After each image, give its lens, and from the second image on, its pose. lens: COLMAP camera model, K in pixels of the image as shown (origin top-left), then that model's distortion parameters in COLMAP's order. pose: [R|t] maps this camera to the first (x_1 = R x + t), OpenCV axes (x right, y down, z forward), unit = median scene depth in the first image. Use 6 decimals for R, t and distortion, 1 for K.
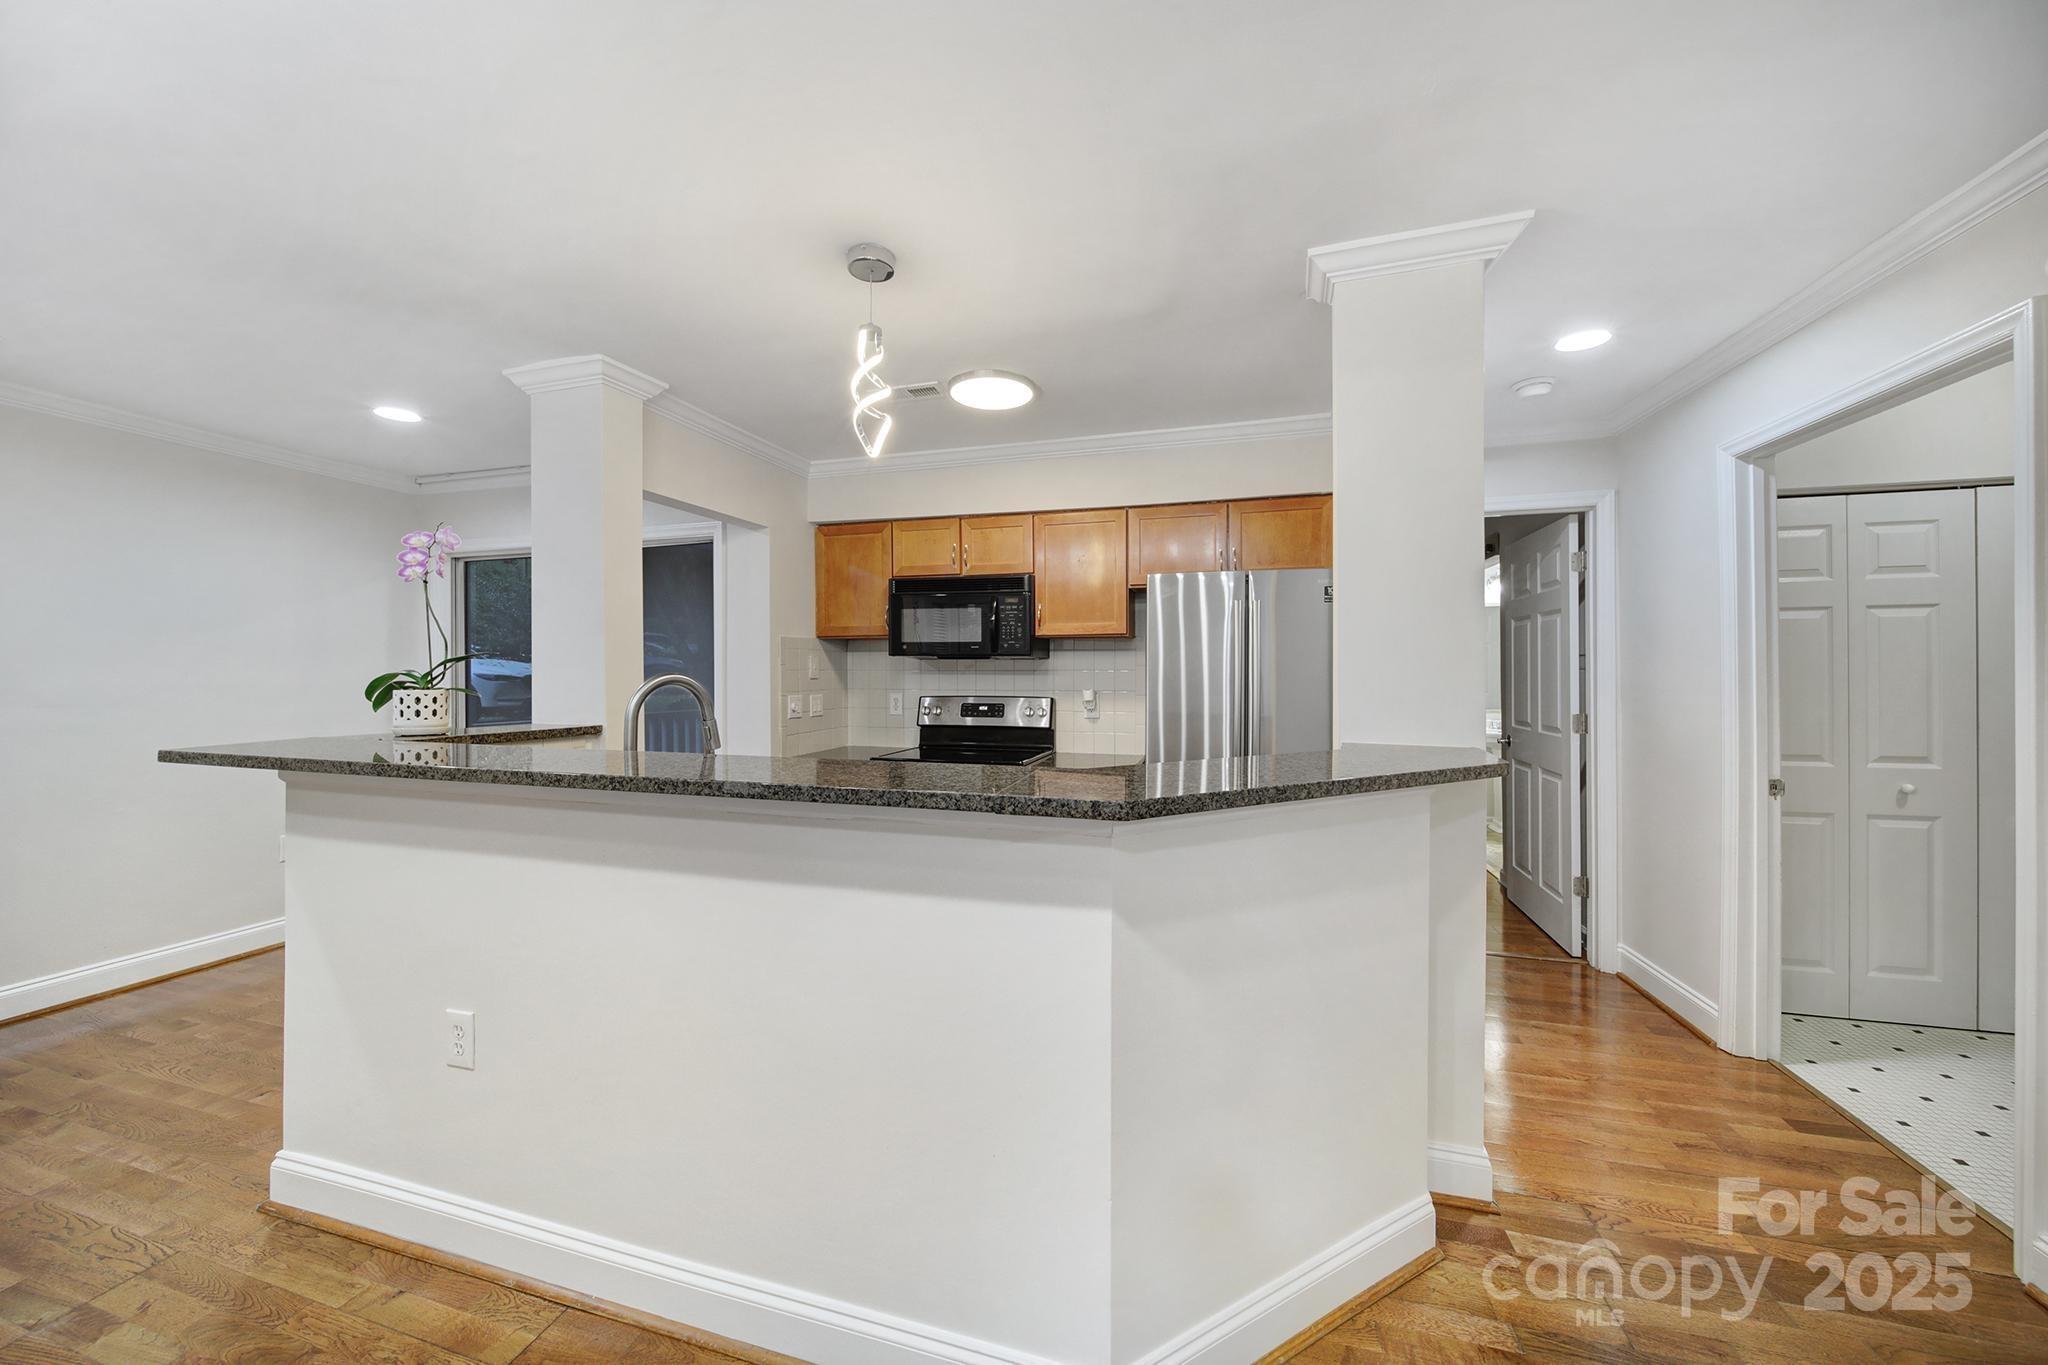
lens RADIAL K [[719.3, 0, 1027.5], [0, 719.3, 673.0], [0, 0, 1]] dist [0.003286, -0.001090]
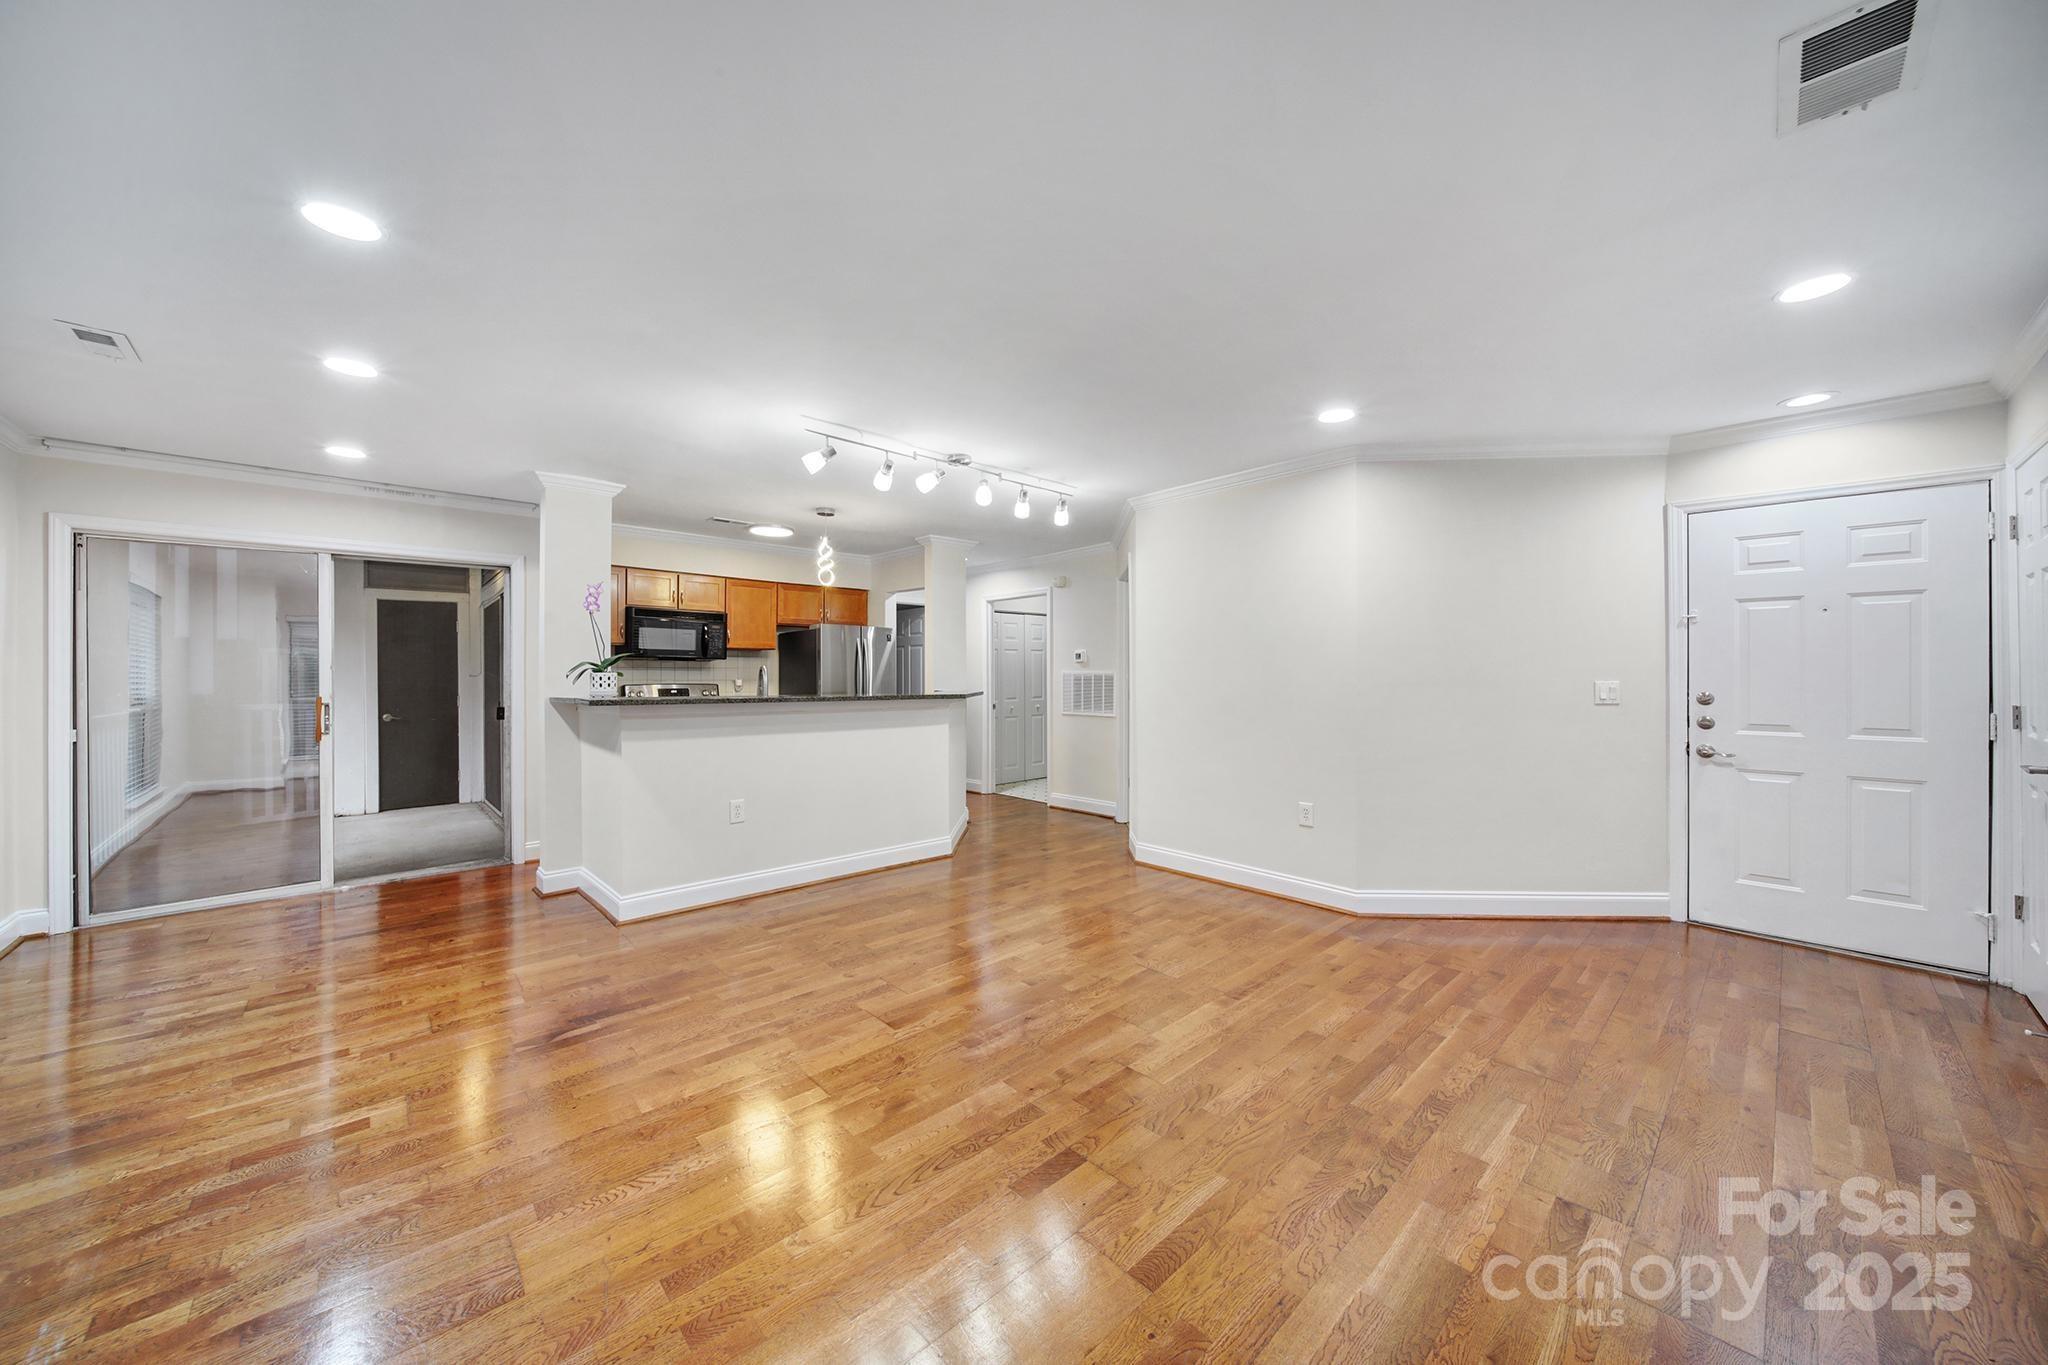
lens RADIAL K [[719.3, 0, 1017.2], [0, 719.3, 673.4], [0, 0, 1]] dist [0.003286, -0.001090]
pose [[0.524682, 0.004698, 0.851285, -1.114247], [0.002451, 0.999972, -0.007029, 0.024567], [-0.851295, 0.005774, 0.524656, -0.519263]]
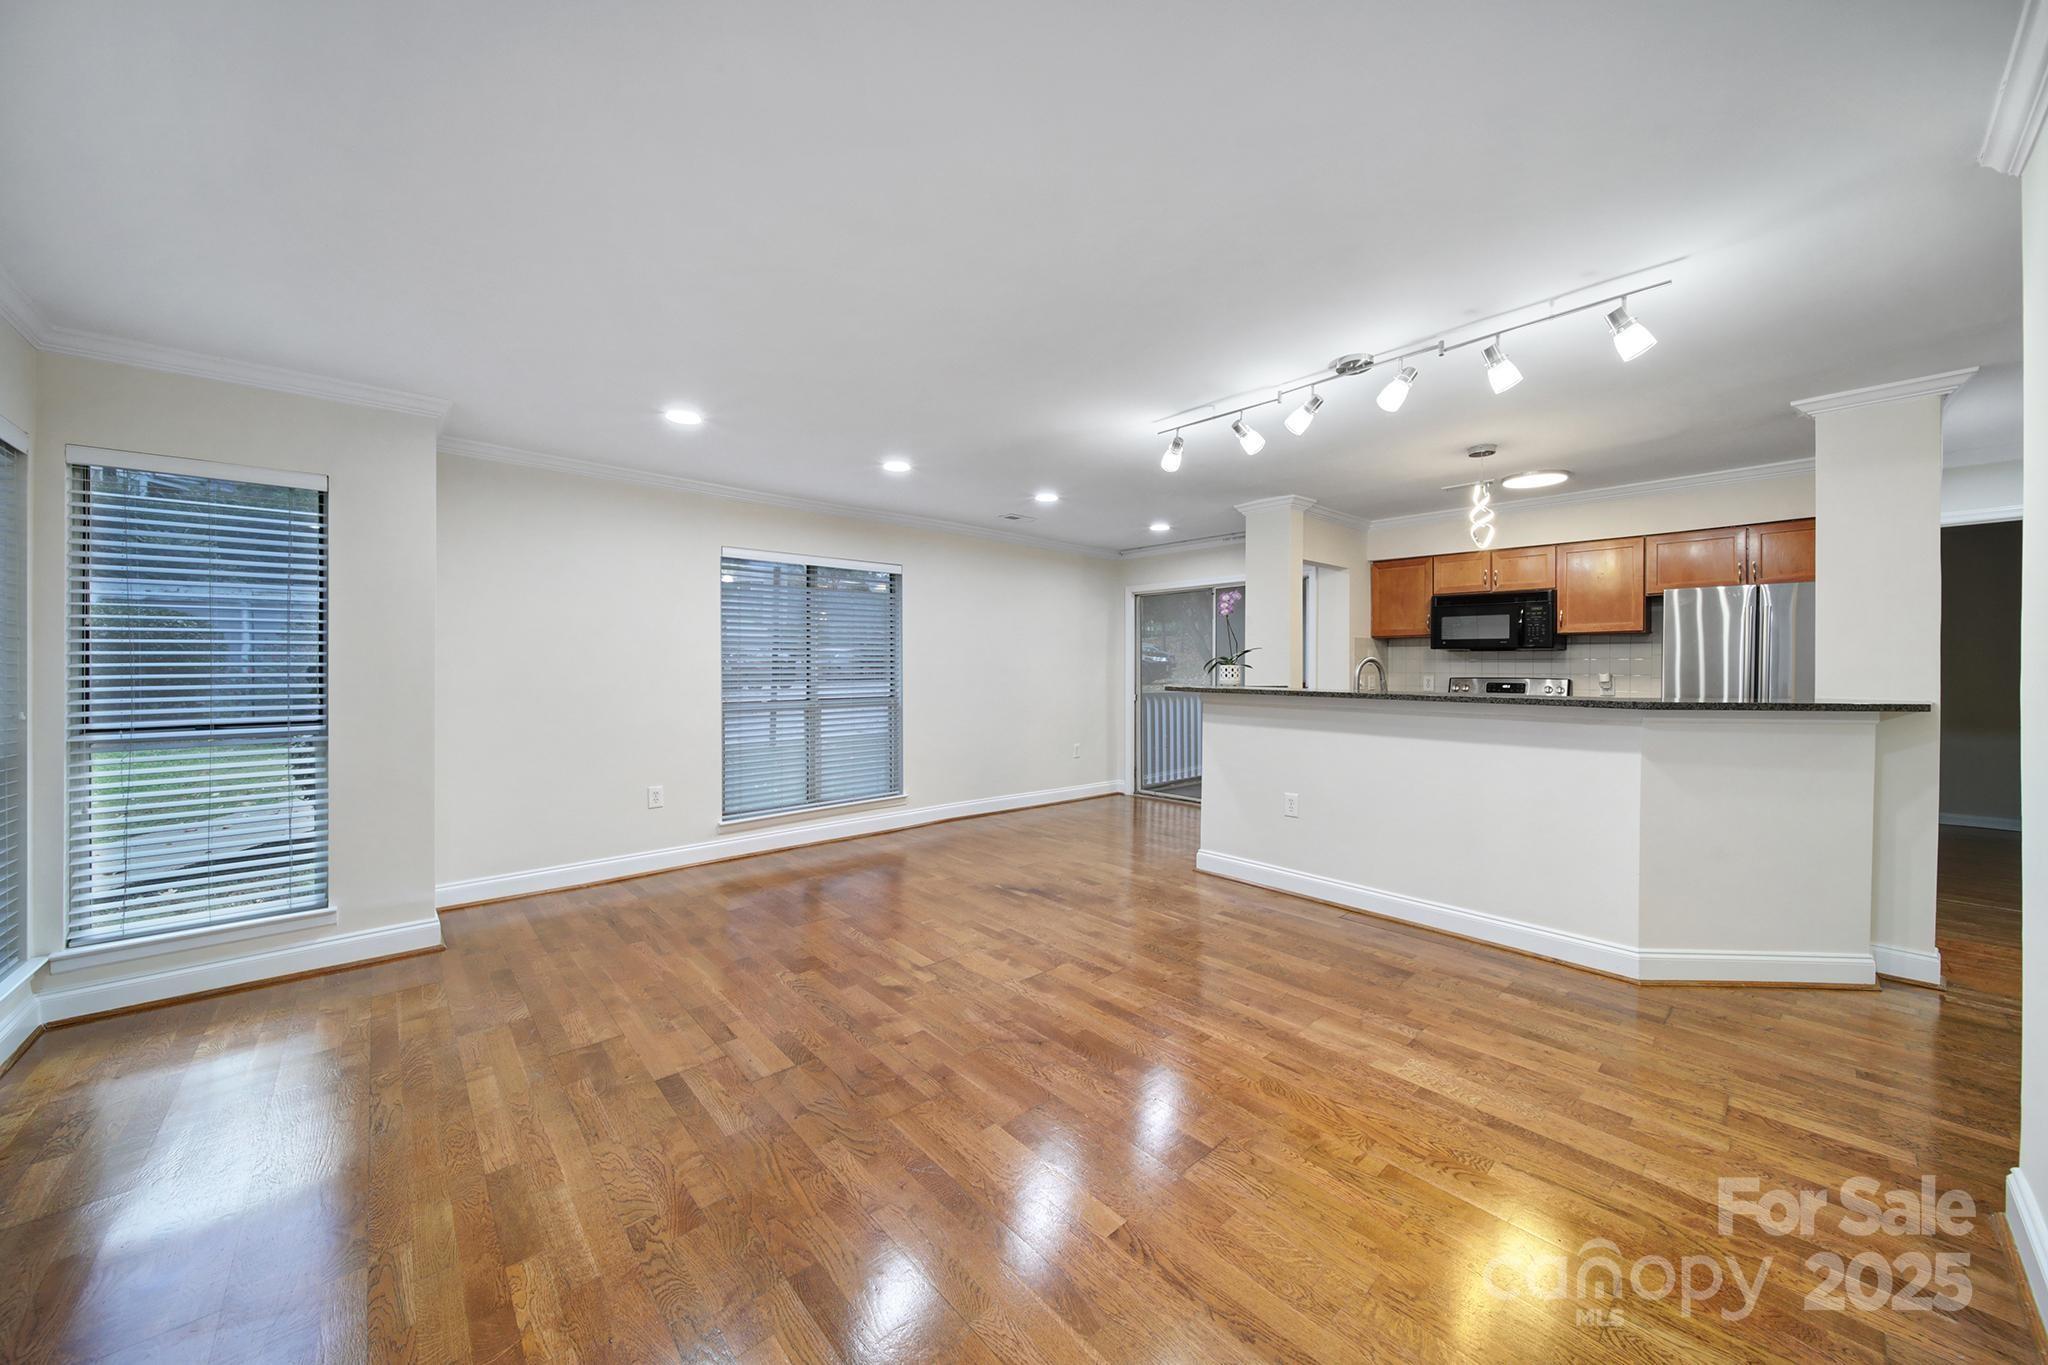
lens RADIAL K [[719.3, 0, 1026.3], [0, 719.3, 671.4], [0, 0, 1]] dist [0.003286, -0.001090]
pose [[0.844462, 0.008126, -0.535554, -0.109067], [-0.007136, 0.999967, 0.003922, 0.023240], [0.535568, 0.000510, 0.844492, -0.719201]]
